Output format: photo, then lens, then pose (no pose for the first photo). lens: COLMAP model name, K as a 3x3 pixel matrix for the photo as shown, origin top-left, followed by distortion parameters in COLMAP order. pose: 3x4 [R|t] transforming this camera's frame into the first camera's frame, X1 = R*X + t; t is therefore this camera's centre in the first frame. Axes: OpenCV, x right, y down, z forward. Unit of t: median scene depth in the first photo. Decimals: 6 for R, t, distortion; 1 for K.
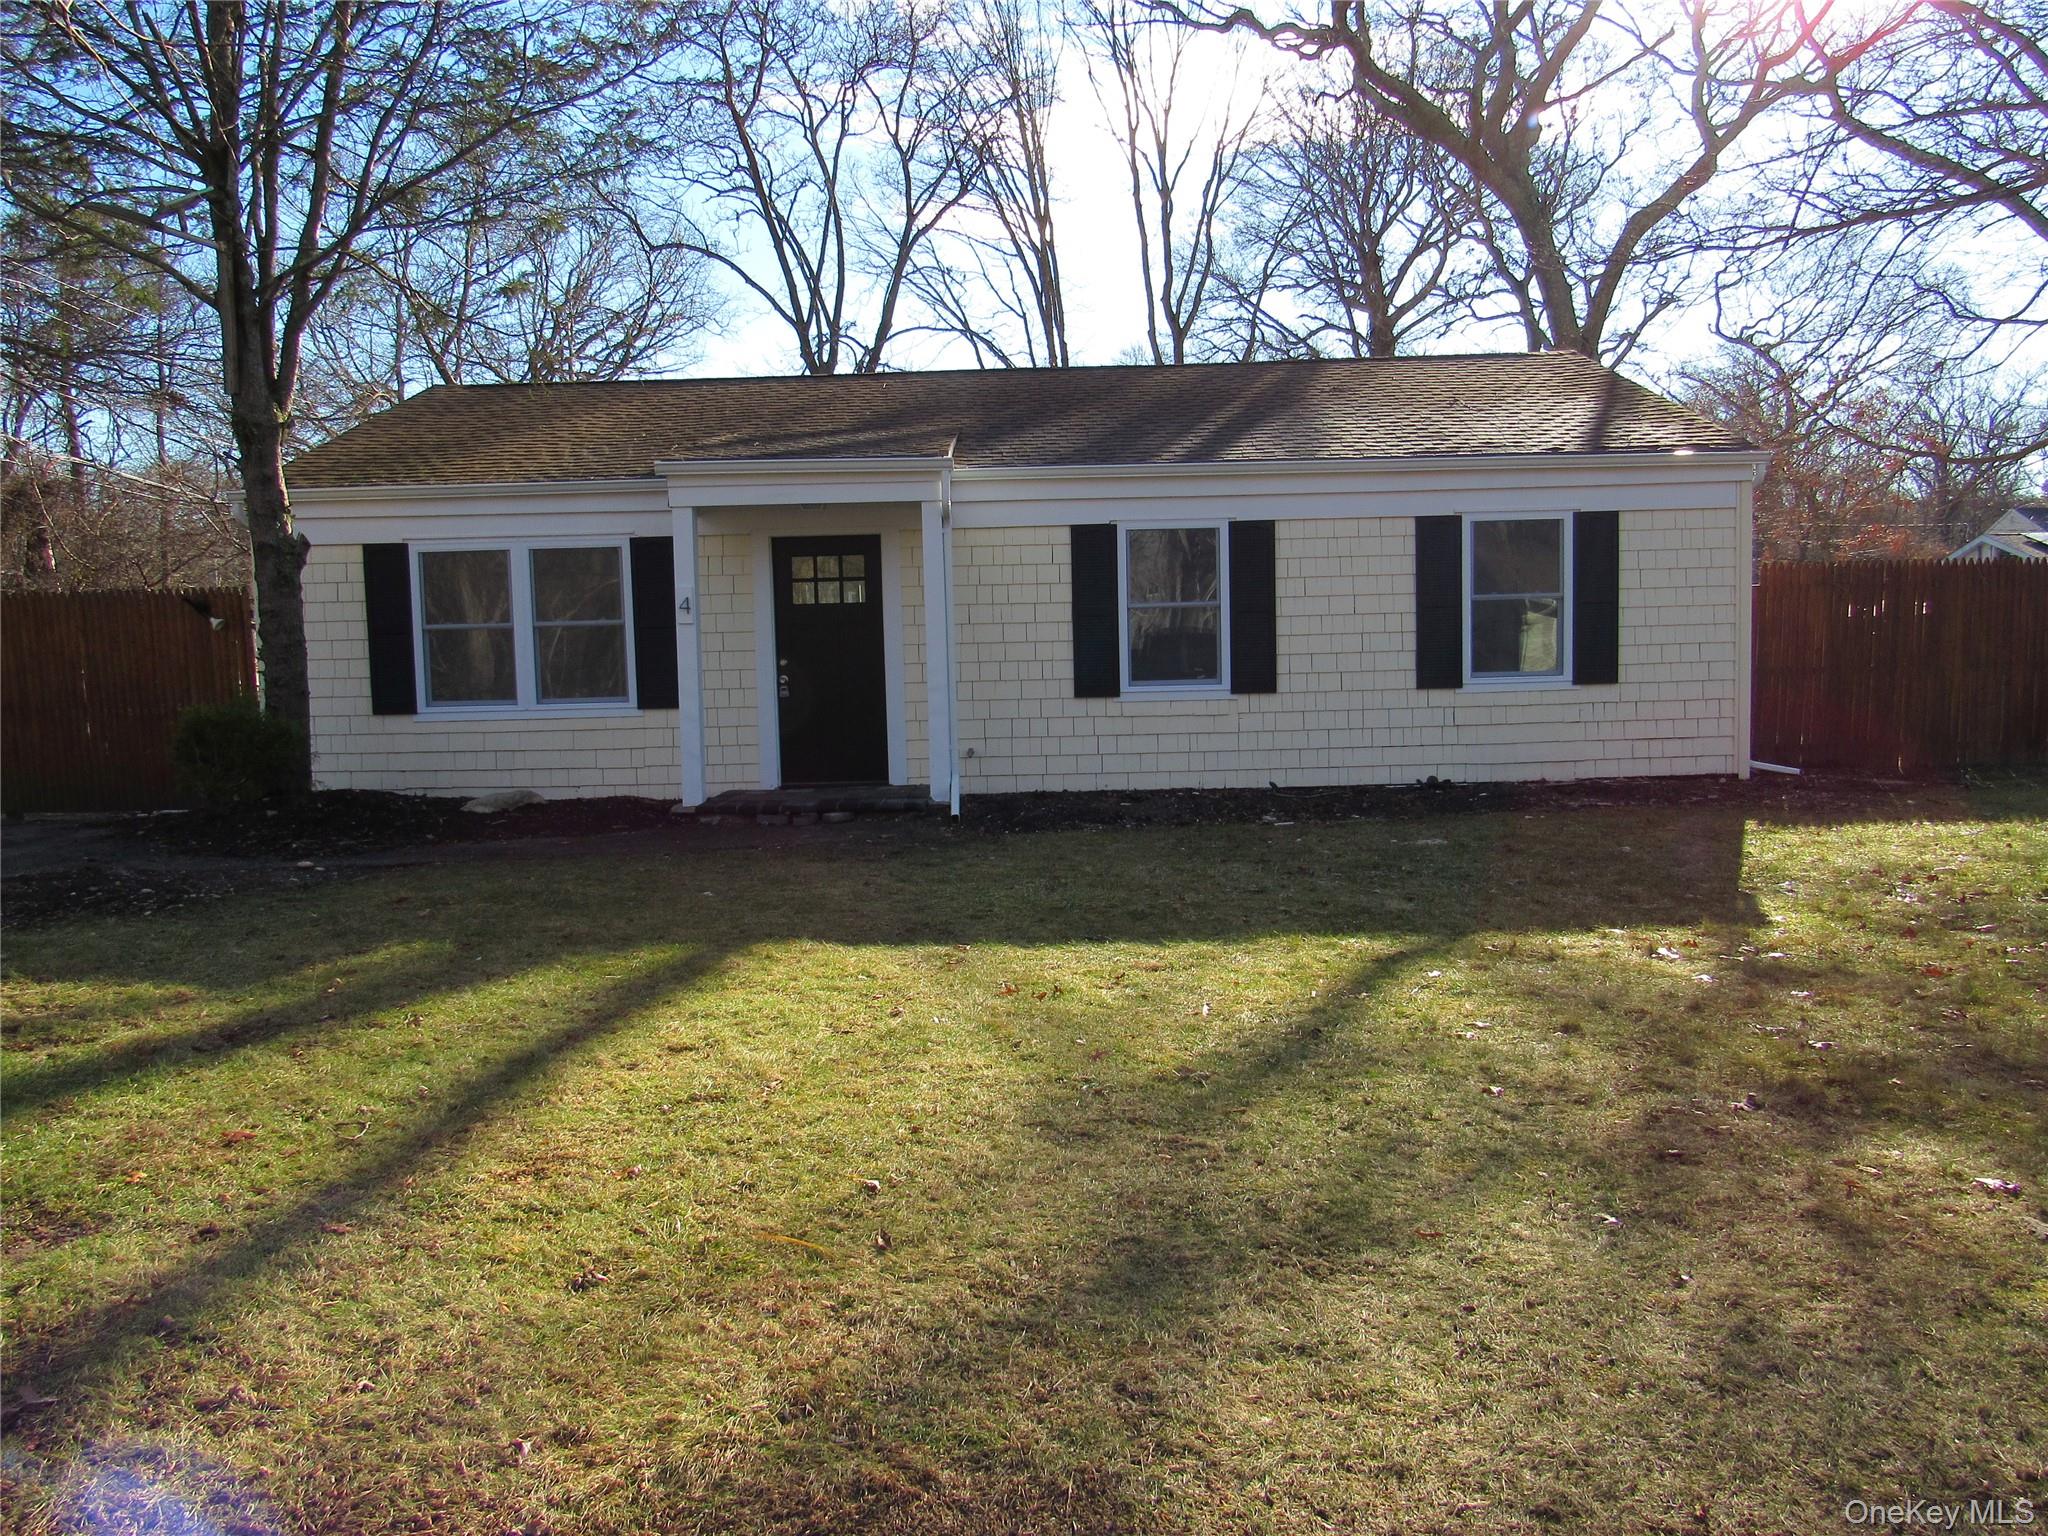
lens RADIAL K [[1328.4, 0, 1025.3], [0, 1328.4, 722.8], [0, 0, 1]] dist [-0.024641, -0.001289]
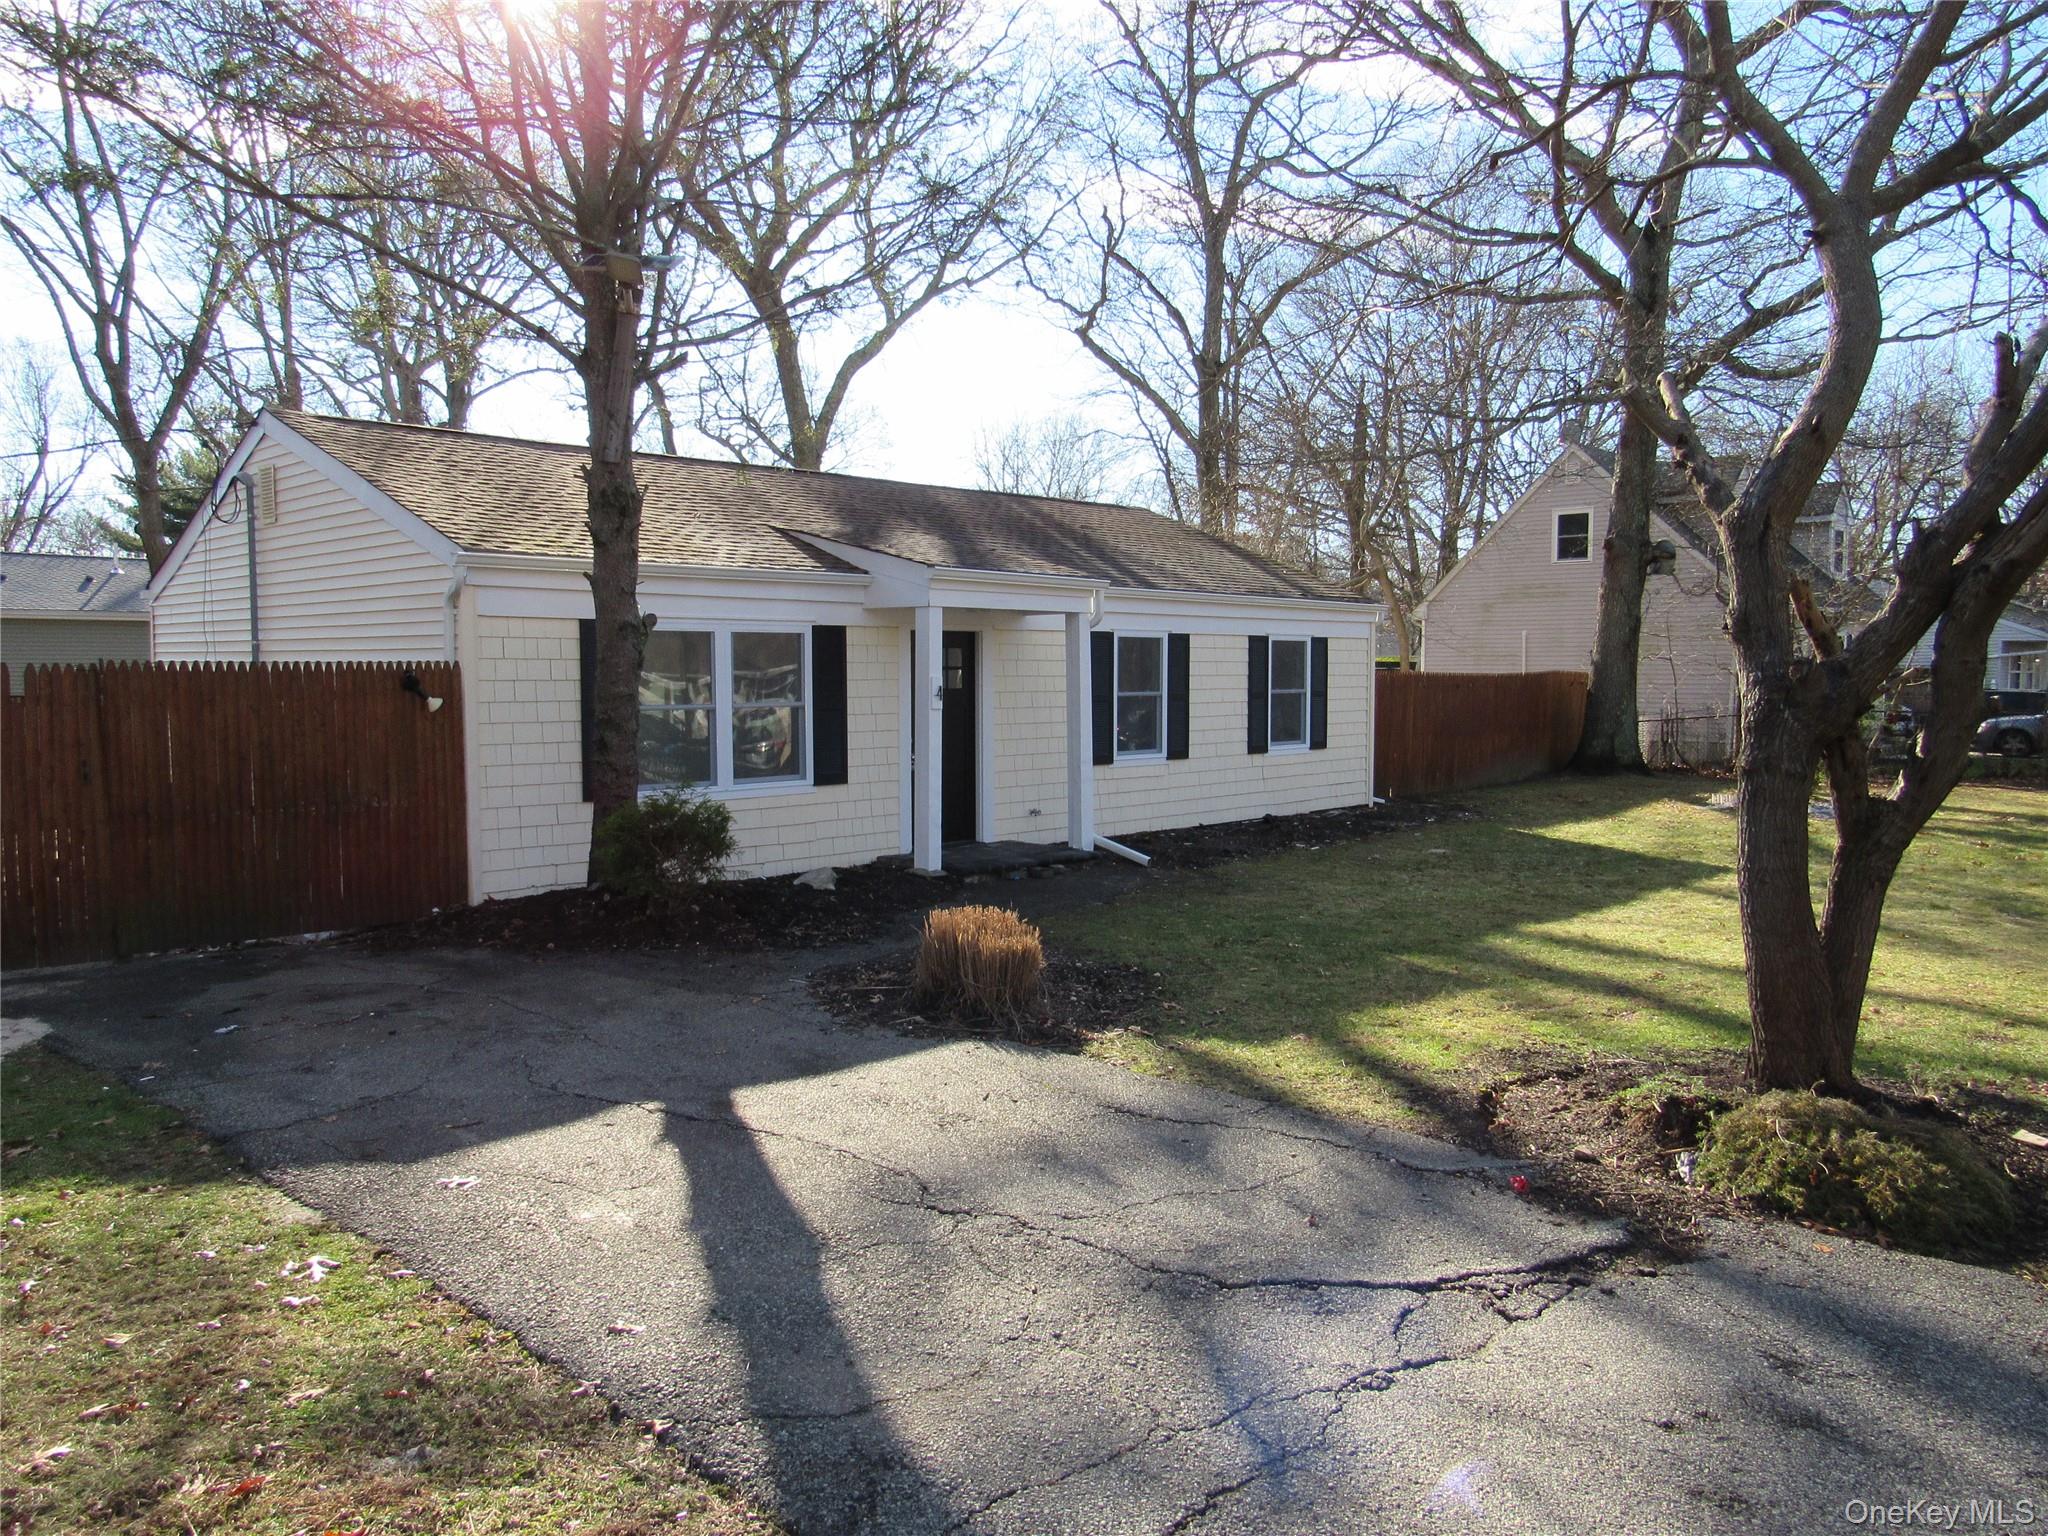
lens RADIAL K [[1506.2, 0, 1024.0], [0, 1506.2, 768.0], [0, 0, 1]] dist [-0.037677, 0.001264]
pose [[0.696522, -0.024177, 0.717128, -1.040408], [0.068877, 0.997070, -0.033282, 0.026026], [-0.714222, 0.072575, 0.696147, 0.046557]]
